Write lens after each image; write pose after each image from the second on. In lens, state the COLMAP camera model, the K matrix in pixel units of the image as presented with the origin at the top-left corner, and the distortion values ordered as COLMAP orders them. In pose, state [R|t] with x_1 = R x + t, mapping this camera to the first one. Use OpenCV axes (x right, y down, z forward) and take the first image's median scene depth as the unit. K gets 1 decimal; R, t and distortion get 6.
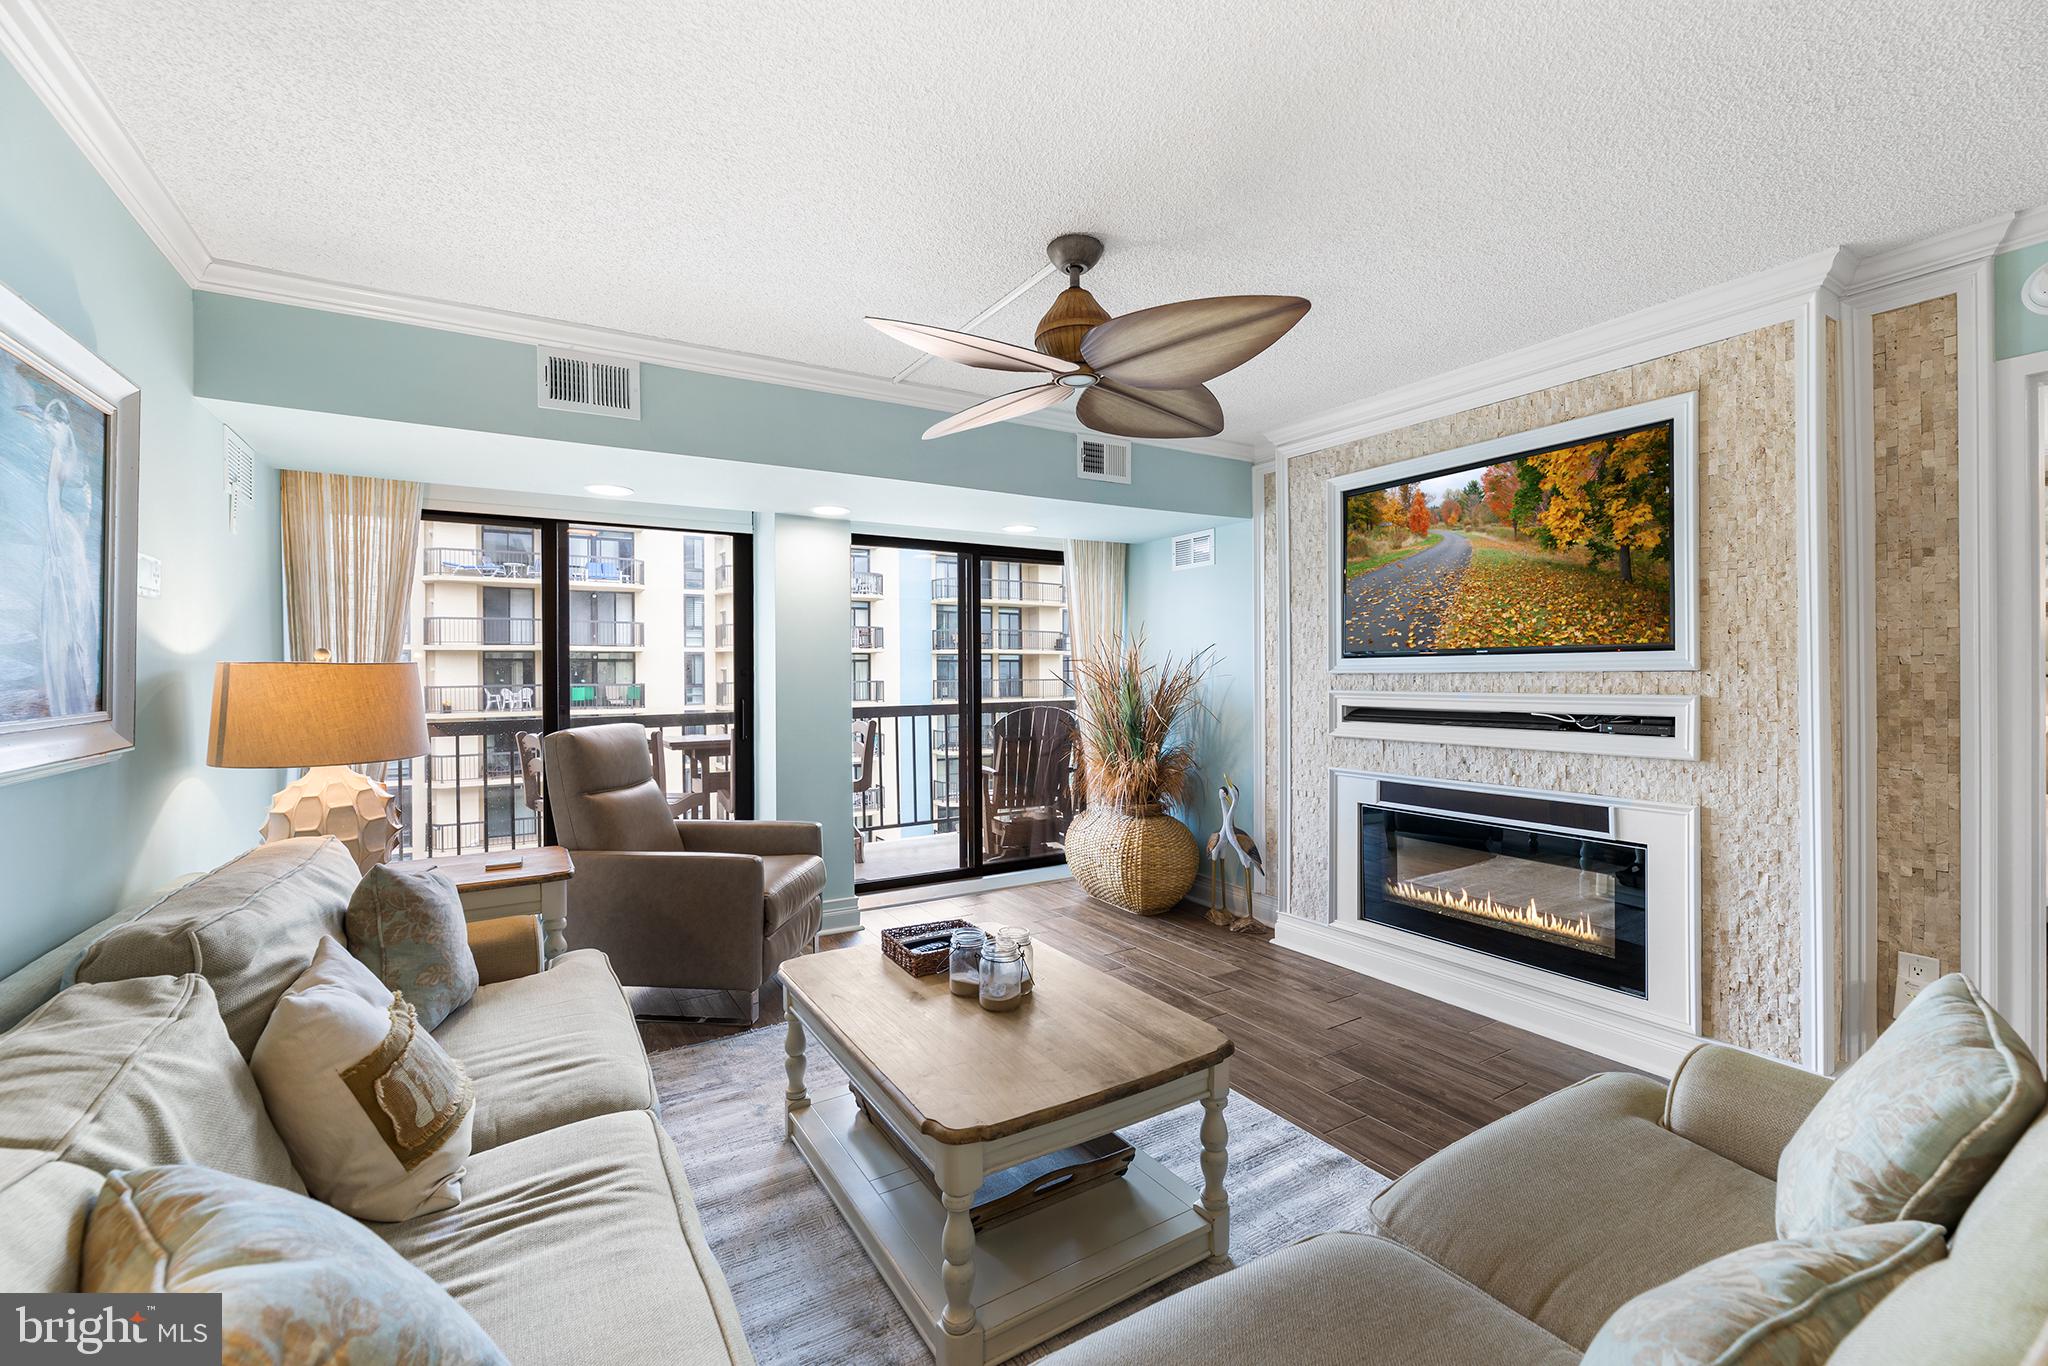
lens RADIAL K [[845.6, 0, 1037.4], [0, 845.6, 675.8], [0, 0, 1]] dist [0.001952, -0.000710]
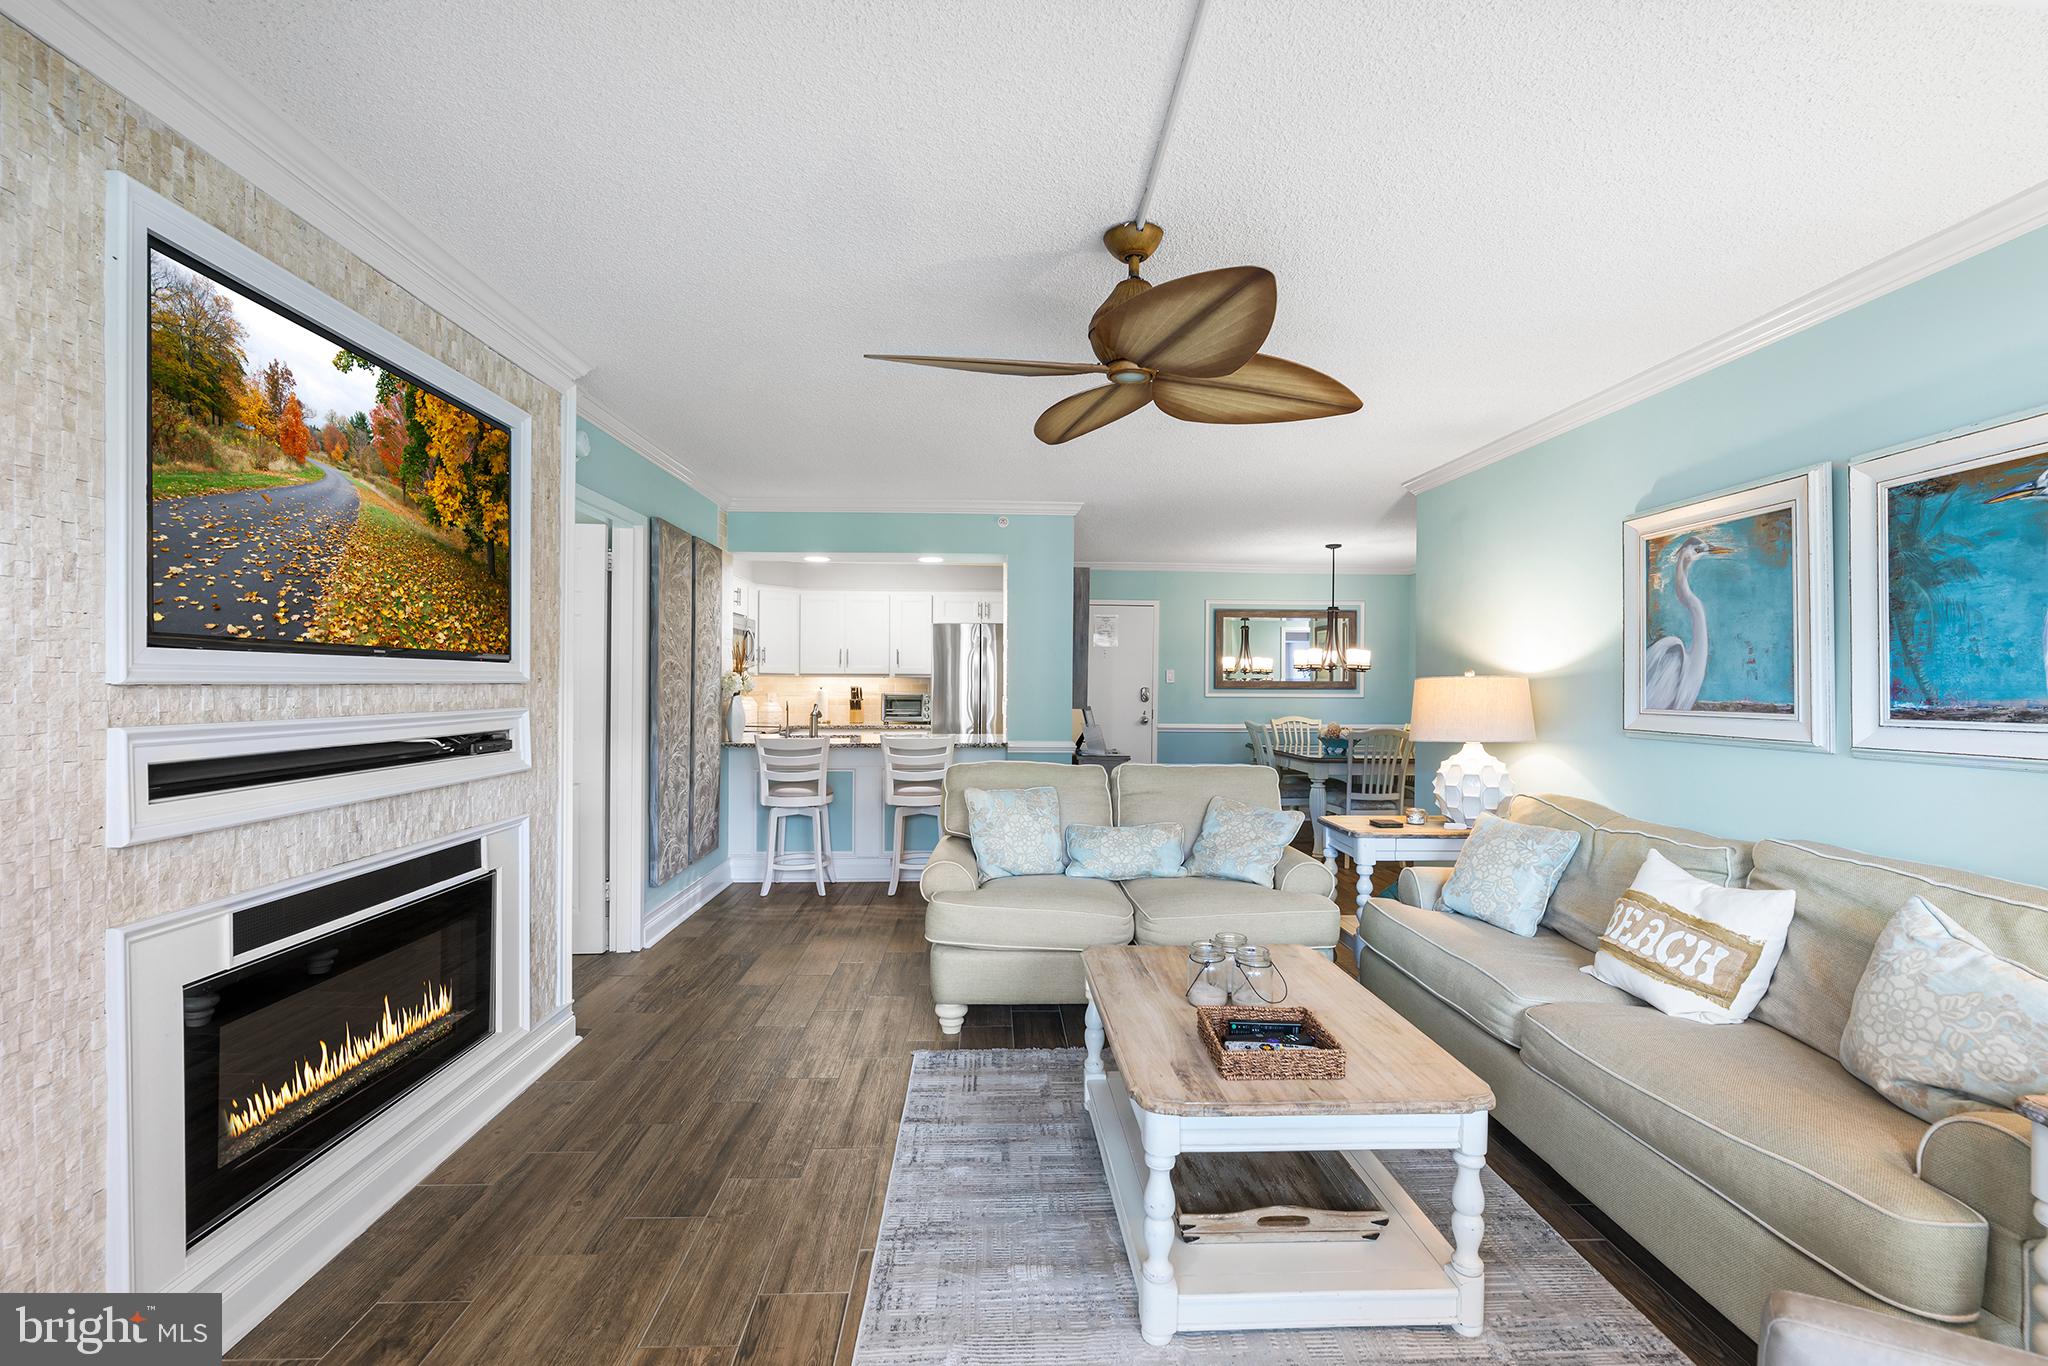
lens RADIAL K [[911.0, 0, 1008.6], [0, 911.0, 690.4], [0, 0, 1]] dist [-0.004871, 0.002055]
pose [[-0.859987, -0.002611, 0.510309, -0.235477], [-0.001100, 0.999994, 0.003262, -0.001279], [-0.510314, 0.002244, -0.859985, 1.302248]]
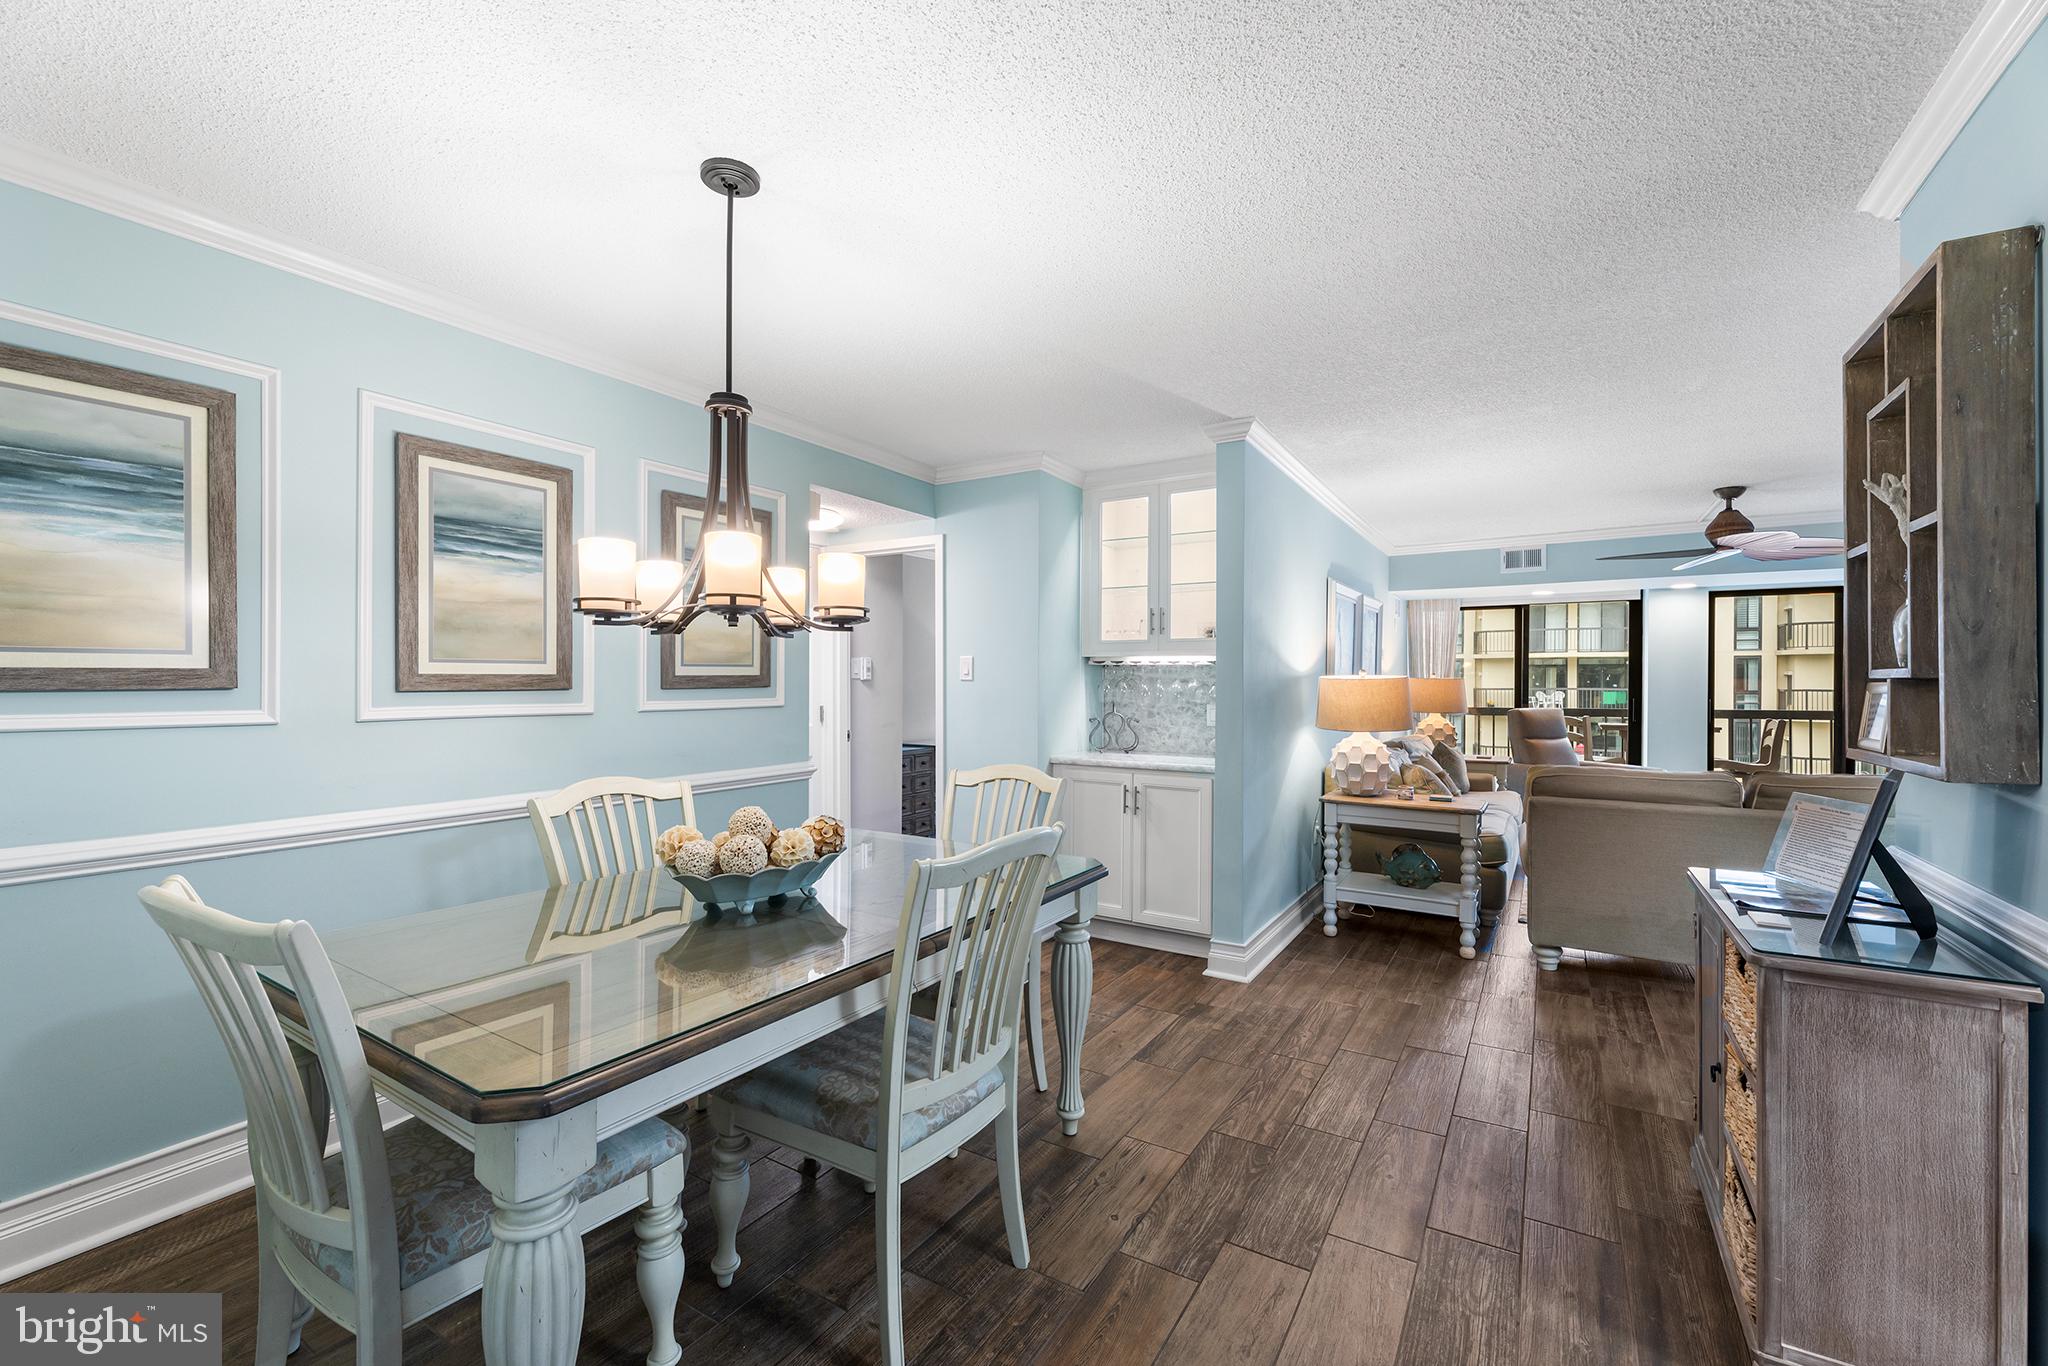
lens RADIAL K [[845.6, 0, 1029.8], [0, 845.6, 685.3], [0, 0, 1]] dist [0.001952, -0.000710]
pose [[0.442182, 0.014358, -0.896810, 0.810904], [-0.008213, 0.999895, 0.011959, -0.012739], [0.896888, 0.002078, 0.442254, -1.048893]]
